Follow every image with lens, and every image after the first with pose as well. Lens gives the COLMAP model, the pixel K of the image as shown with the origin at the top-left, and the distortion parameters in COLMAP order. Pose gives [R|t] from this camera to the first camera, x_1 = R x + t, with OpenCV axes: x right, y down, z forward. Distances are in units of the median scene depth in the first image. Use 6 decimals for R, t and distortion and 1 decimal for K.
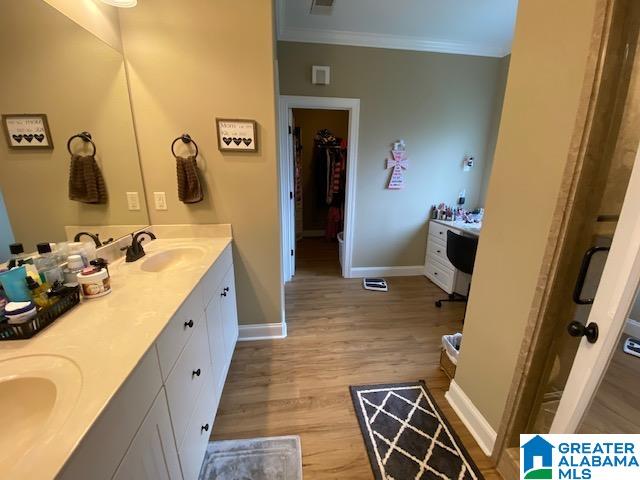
lens RADIAL K [[261.7, 0, 318.6], [0, 261.7, 241.8], [0, 0, 1]] dist [0.010110, -0.014753]
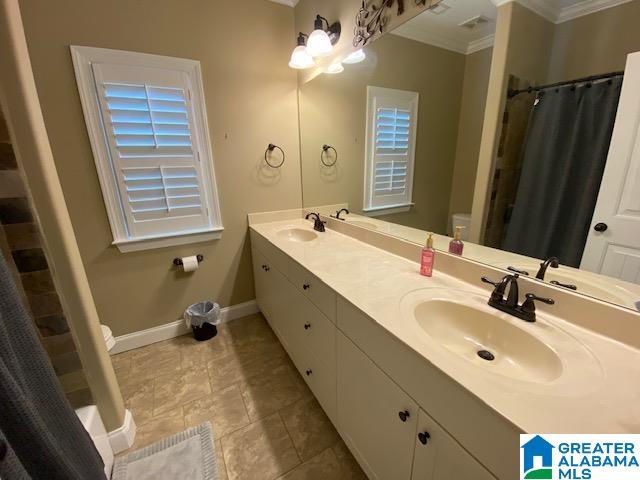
lens RADIAL K [[261.7, 0, 320.0], [0, 261.7, 240.9], [0, 0, 1]] dist [0.010110, -0.014753]
pose [[-0.923808, 0.137973, -0.357130, -0.094497], [-0.064220, 0.863746, 0.499819, -0.353535], [0.377431, 0.484672, -0.789075, 1.224478]]
